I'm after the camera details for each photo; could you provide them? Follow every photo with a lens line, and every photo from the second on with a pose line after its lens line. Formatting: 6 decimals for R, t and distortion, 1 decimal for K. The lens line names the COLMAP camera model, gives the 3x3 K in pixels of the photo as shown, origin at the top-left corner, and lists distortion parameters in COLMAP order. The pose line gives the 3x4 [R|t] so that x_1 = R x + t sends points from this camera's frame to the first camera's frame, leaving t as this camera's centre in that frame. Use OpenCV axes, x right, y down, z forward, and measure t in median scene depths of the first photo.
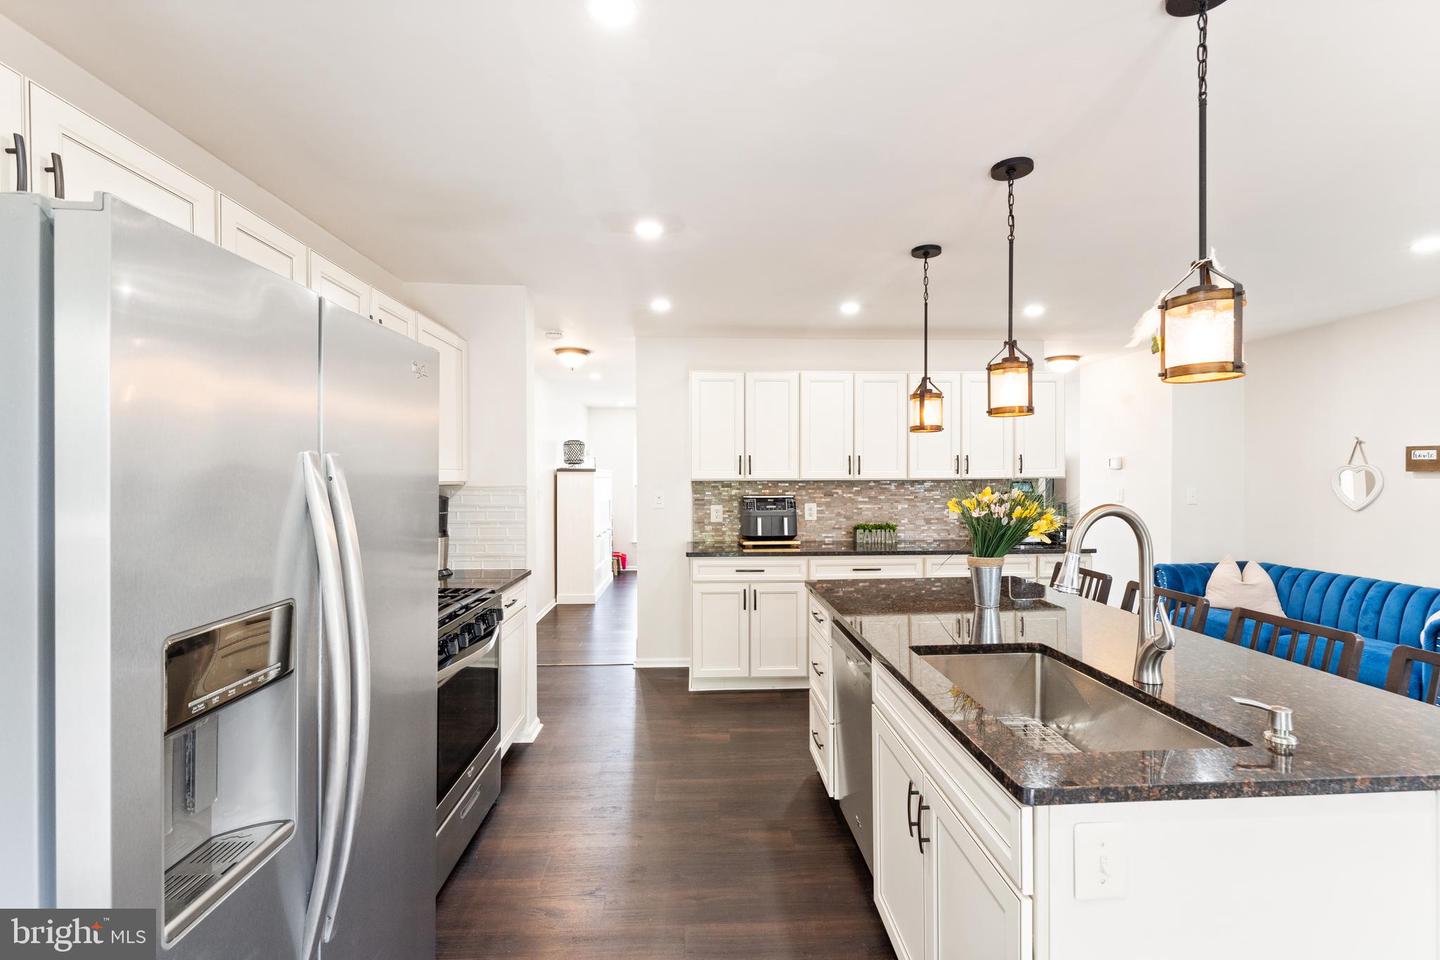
lens RADIAL K [[646.3, 0, 720.0], [0, 646.3, 480.0], [0, 0, 1]] dist [0.000176, -0.000057]
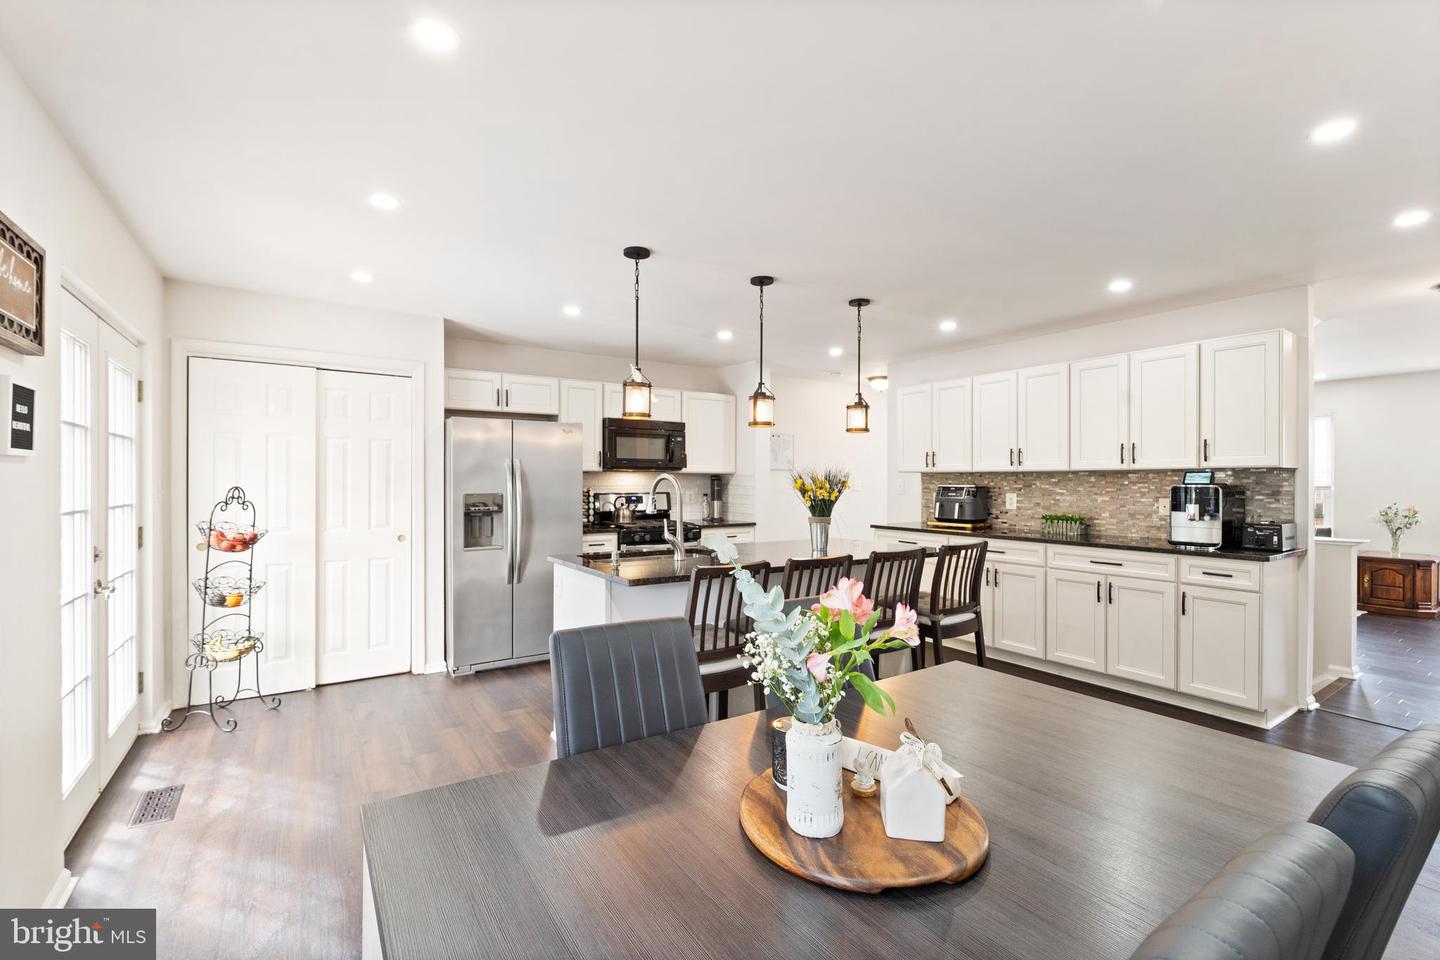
lens RADIAL K [[629.2, 0, 720.0], [0, 629.2, 480.0], [0, 0, 1]] dist [-0.000418, -0.000350]
pose [[0.518086, 0.005899, -0.855308, 0.787295], [-0.009629, 0.999953, 0.001063, 0.017219], [0.855274, 0.007685, 0.518118, 0.038979]]
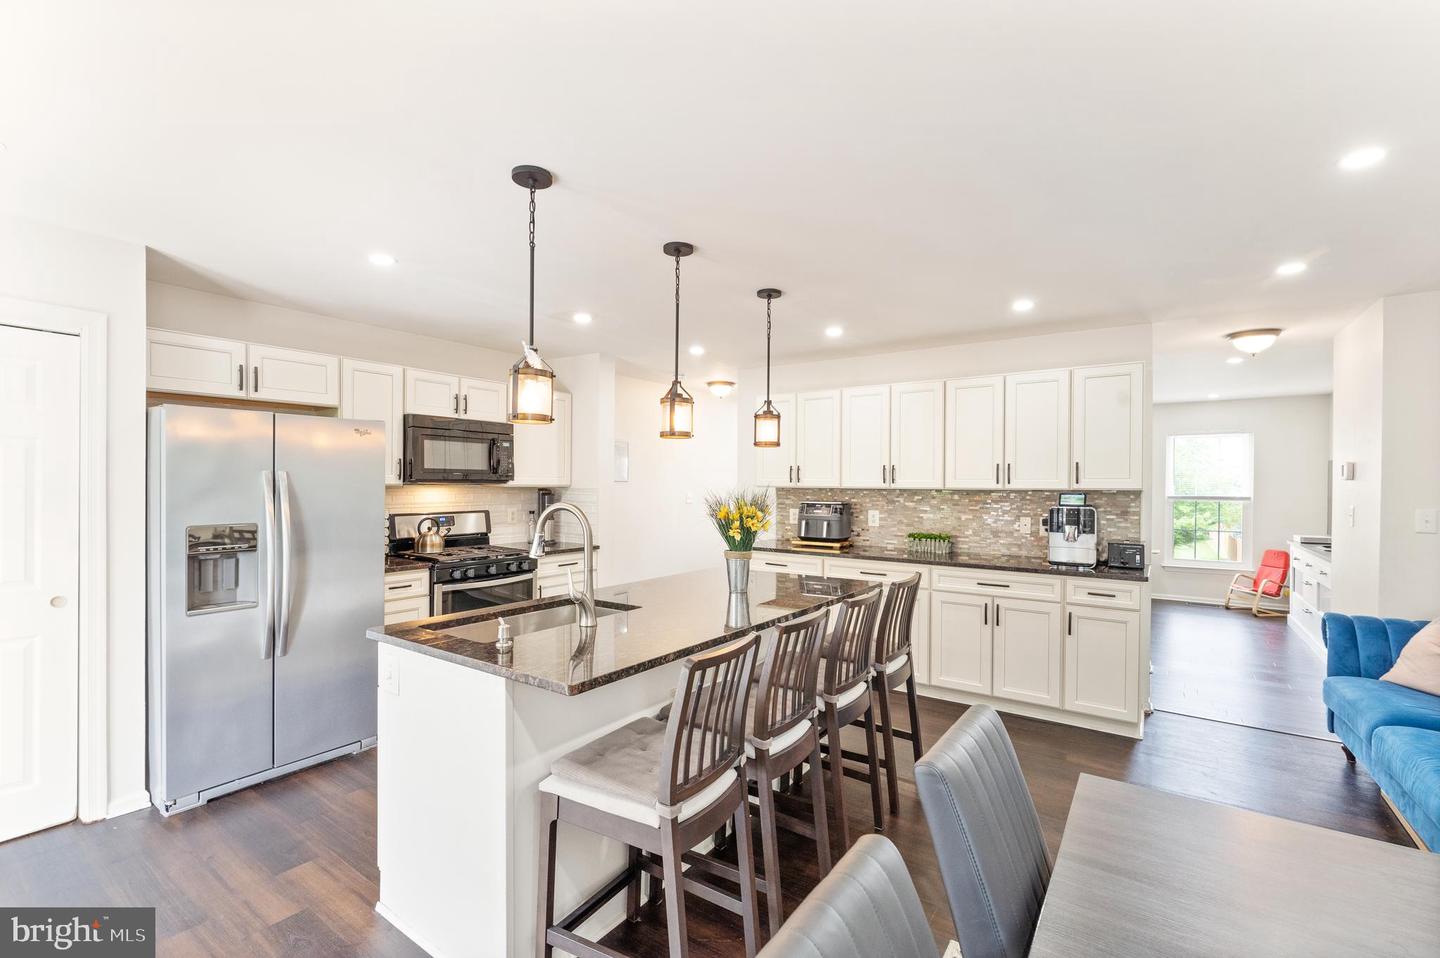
lens RADIAL K [[628.4, 0, 719.1], [0, 628.4, 484.2], [0, 0, 1]] dist [-0.000644, -0.000282]
pose [[0.792171, 0.011875, -0.610183, 0.564963], [-0.014603, 0.999893, 0.000500, -0.003423], [0.610124, 0.008514, 0.792260, 0.034768]]
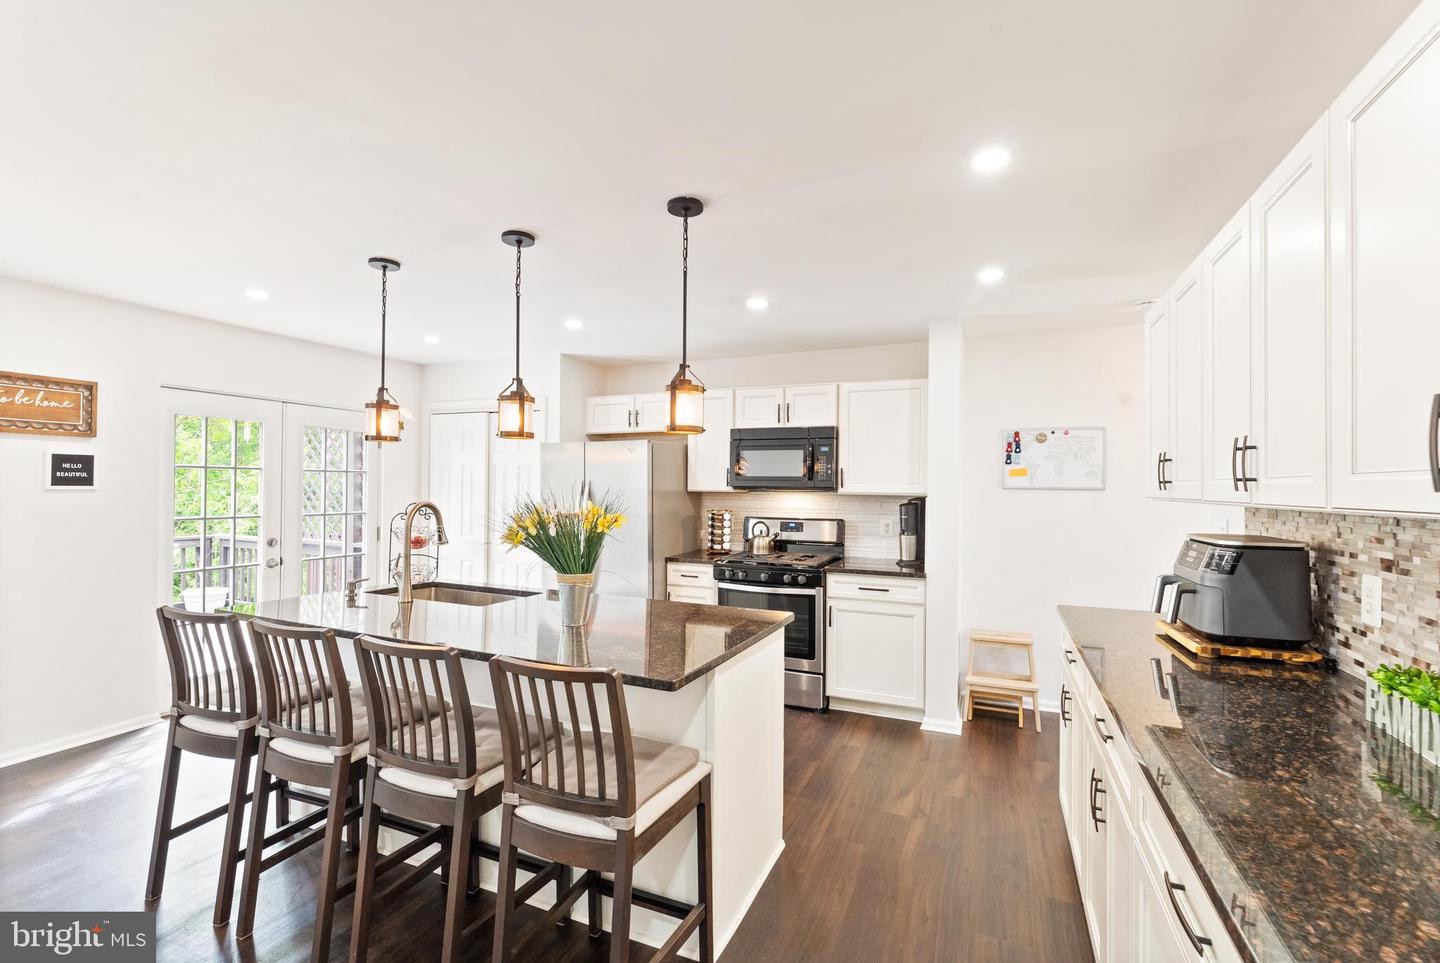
lens RADIAL K [[622.0, 0, 721.7], [0, 622.0, 482.2], [0, 0, 1]] dist [-0.000789, 0.000016]
pose [[-0.436674, -0.007513, -0.899589, 0.586940], [-0.014515, 0.999894, -0.001305, -0.007925], [0.899503, 0.012488, -0.436736, 0.833284]]
